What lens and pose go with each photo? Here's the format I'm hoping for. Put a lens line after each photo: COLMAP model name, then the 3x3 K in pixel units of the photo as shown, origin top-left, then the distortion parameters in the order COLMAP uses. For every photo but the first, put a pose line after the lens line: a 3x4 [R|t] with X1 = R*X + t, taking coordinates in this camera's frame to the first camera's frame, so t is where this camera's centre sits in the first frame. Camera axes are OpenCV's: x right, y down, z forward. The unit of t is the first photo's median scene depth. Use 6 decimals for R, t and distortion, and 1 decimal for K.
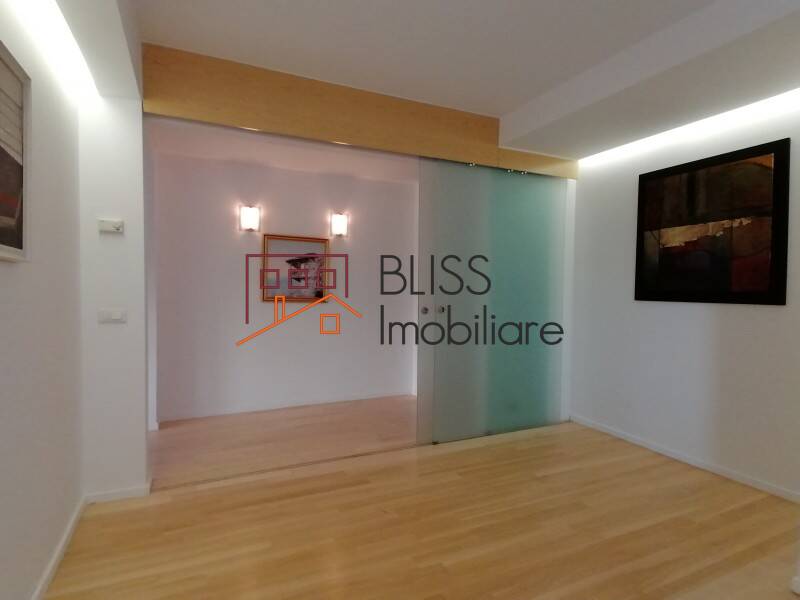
lens RADIAL K [[455.1, 0, 399.8], [0, 455.1, 302.1], [0, 0, 1]] dist [0.001008, -0.001017]
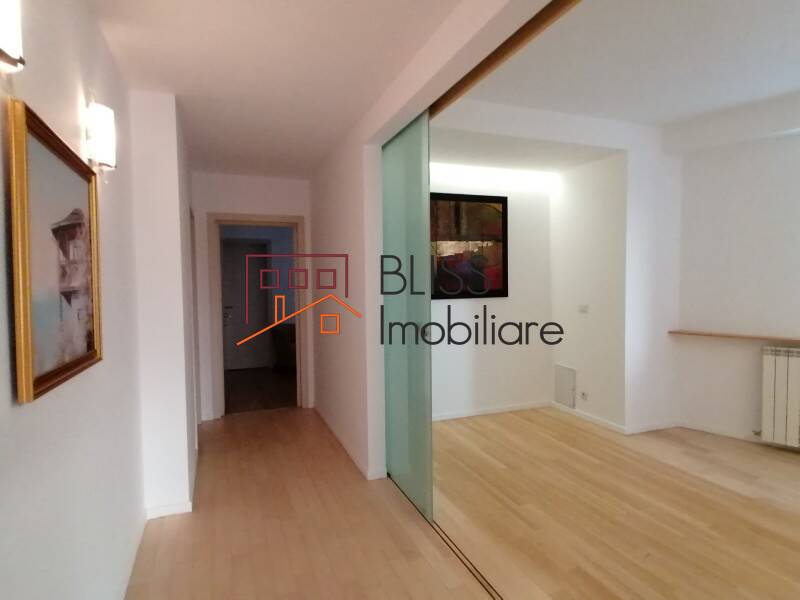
lens RADIAL K [[455.1, 0, 399.4], [0, 455.1, 294.0], [0, 0, 1]] dist [0.001008, -0.001017]
pose [[0.065816, -0.048666, 0.996644, -0.748917], [0.043881, 0.997985, 0.045833, -0.087208], [-0.996866, 0.040717, 0.067818, 1.137207]]
